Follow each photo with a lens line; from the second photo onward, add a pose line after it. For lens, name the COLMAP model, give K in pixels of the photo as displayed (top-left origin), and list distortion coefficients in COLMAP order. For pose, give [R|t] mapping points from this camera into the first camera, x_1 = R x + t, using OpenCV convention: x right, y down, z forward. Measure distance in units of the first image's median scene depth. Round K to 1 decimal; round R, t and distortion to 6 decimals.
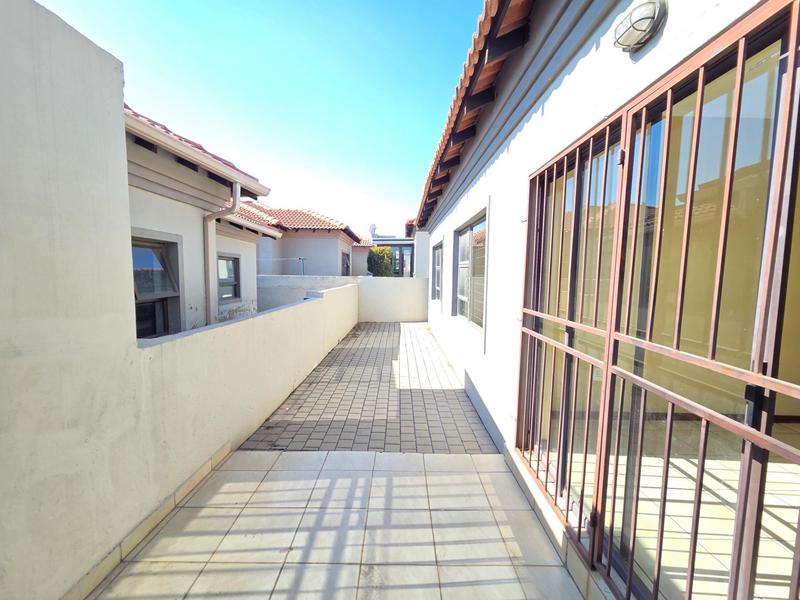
lens RADIAL K [[325.3, 0, 401.4], [0, 325.3, 299.7], [0, 0, 1]] dist [0.007537, -0.000319]
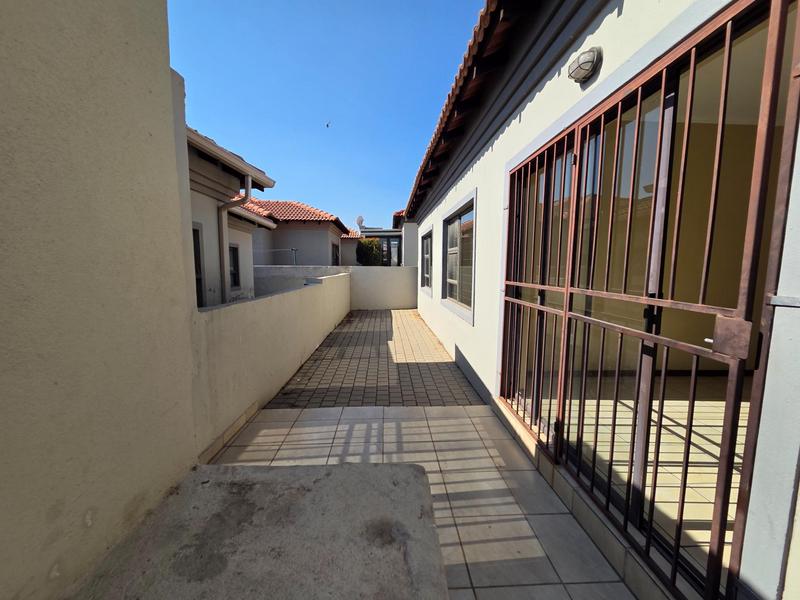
lens RADIAL K [[325.3, 0, 402.0], [0, 325.3, 300.6], [0, 0, 1]] dist [0.007537, -0.000319]
pose [[0.998801, -0.015158, 0.046557, -0.072308], [0.014027, 0.999601, 0.024519, 0.066378], [-0.046911, -0.023836, 0.998615, -0.203465]]
